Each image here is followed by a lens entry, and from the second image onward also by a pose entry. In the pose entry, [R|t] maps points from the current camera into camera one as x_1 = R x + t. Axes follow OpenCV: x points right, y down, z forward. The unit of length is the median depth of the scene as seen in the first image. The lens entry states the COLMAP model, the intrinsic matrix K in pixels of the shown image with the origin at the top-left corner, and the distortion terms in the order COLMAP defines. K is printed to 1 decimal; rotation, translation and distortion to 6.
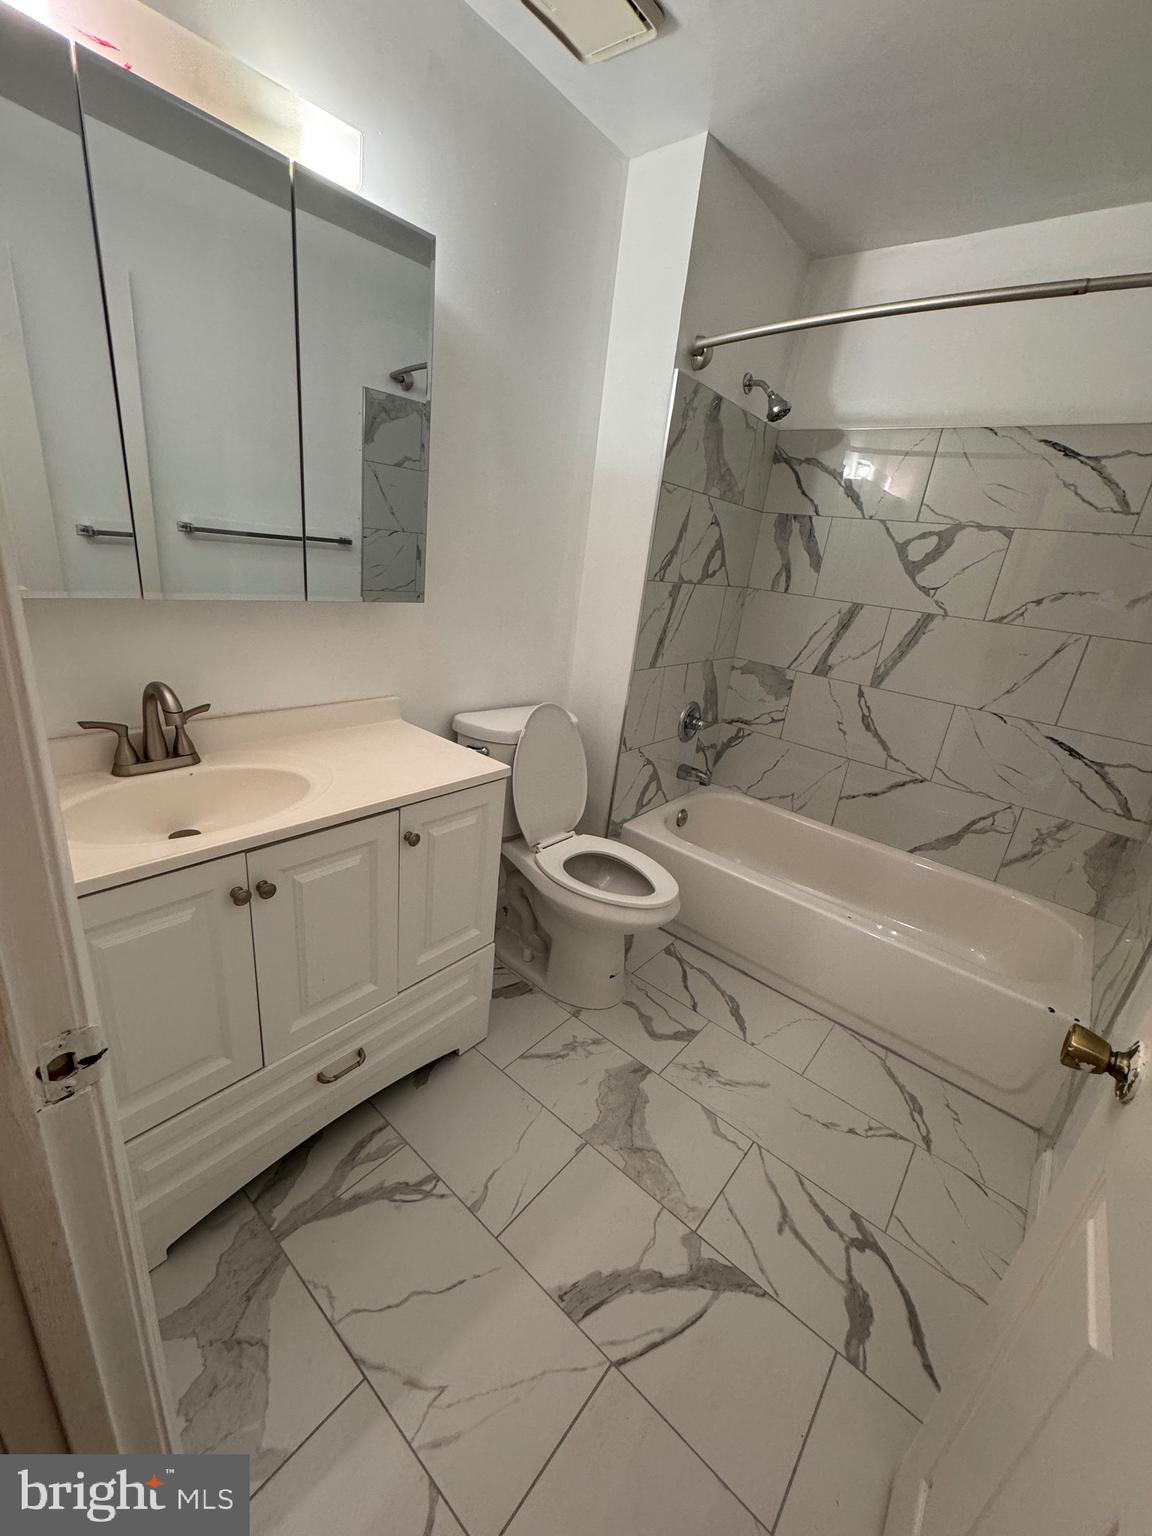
lens RADIAL K [[613.2, 0, 578.3], [0, 613.2, 768.0], [0, 0, 1]] dist [-0.002037, 0.000664]
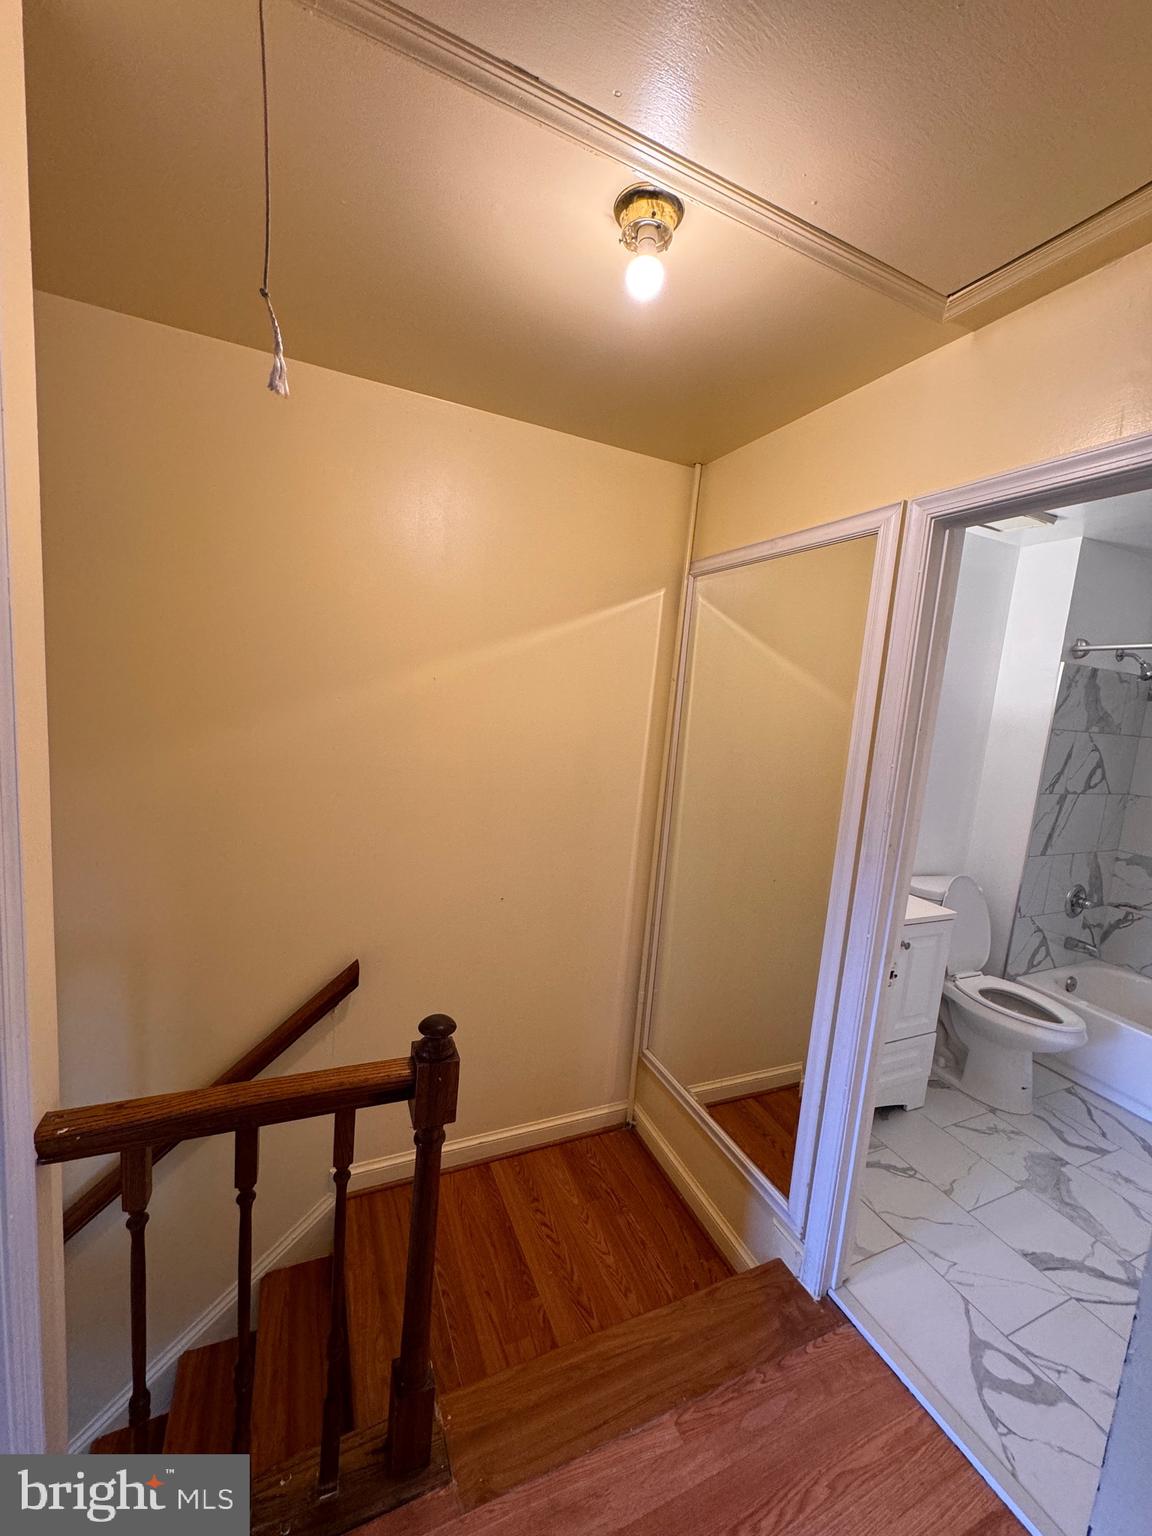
lens RADIAL K [[613.2, 0, 579.7], [0, 613.2, 770.4], [0, 0, 1]] dist [-0.002037, 0.000664]
pose [[0.900165, 0.014796, -0.435298, -0.230921], [-0.126068, 0.965493, -0.227883, 0.097098], [0.416905, 0.260009, 0.870968, -0.689887]]
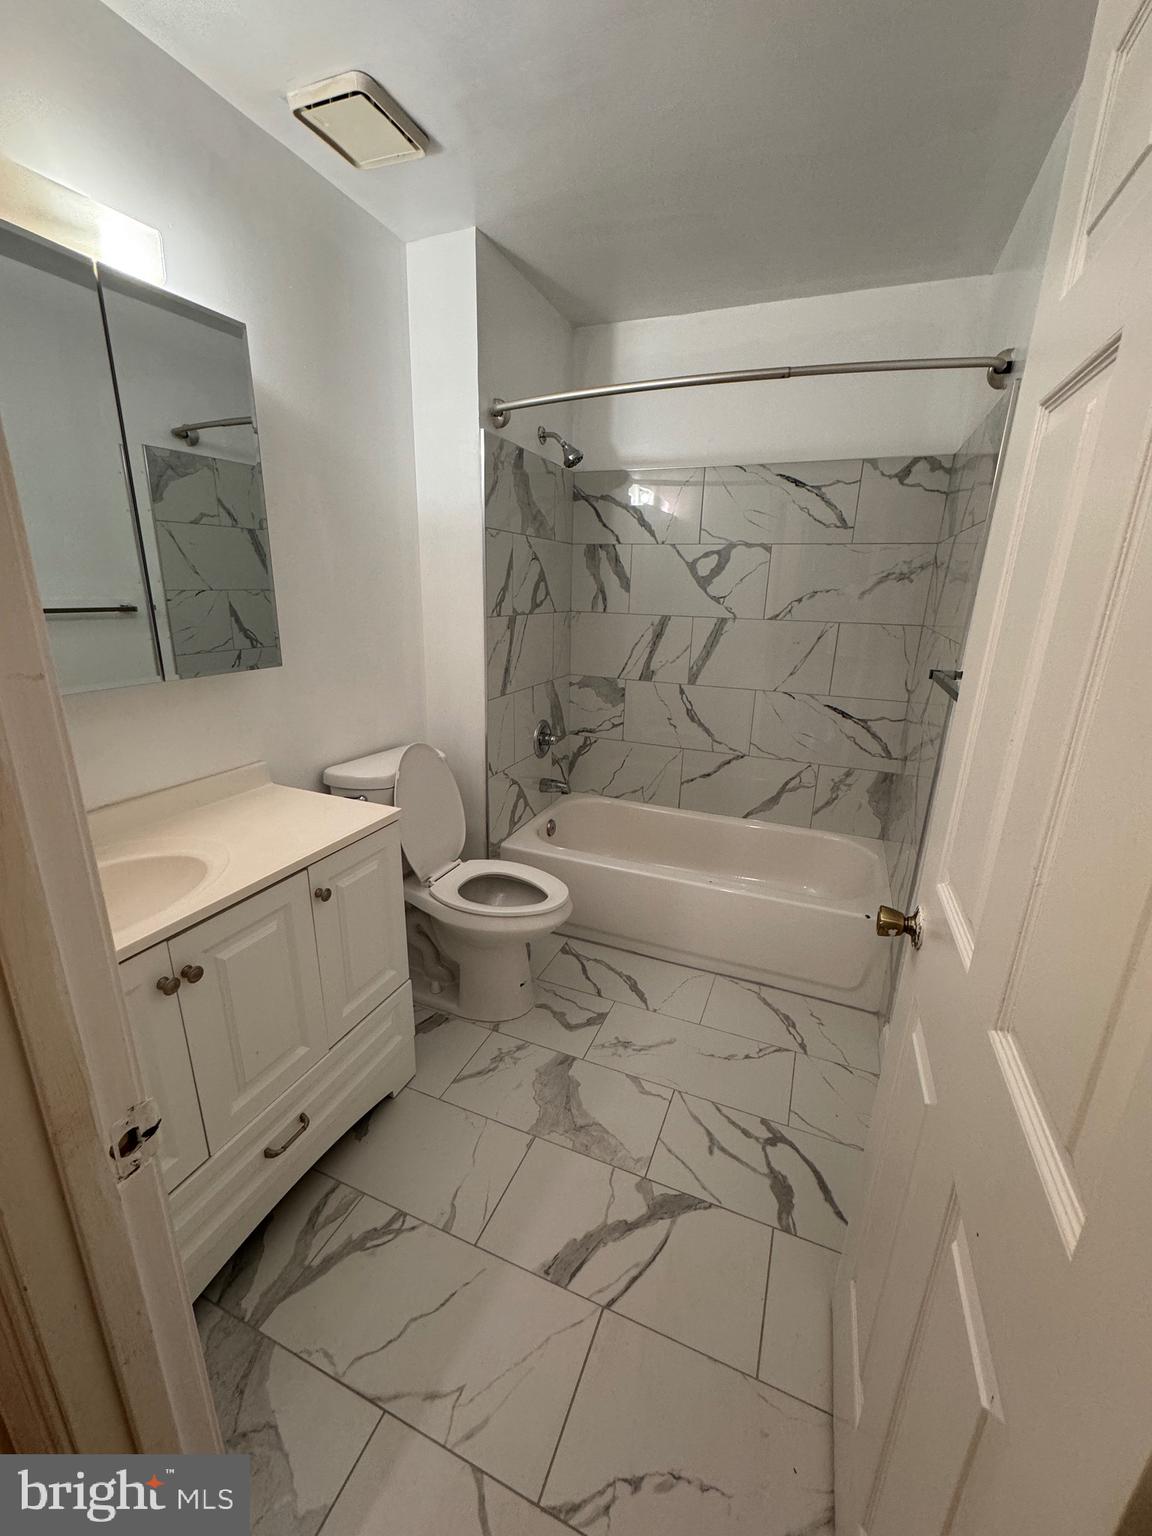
lens RADIAL K [[613.2, 0, 578.8], [0, 613.2, 767.5], [0, 0, 1]] dist [-0.002037, 0.000664]
pose [[0.950451, -0.171610, 0.259214, -0.060648], [0.180084, 0.983609, -0.009119, -0.005115], [-0.253401, 0.055347, 0.965777, -0.076610]]
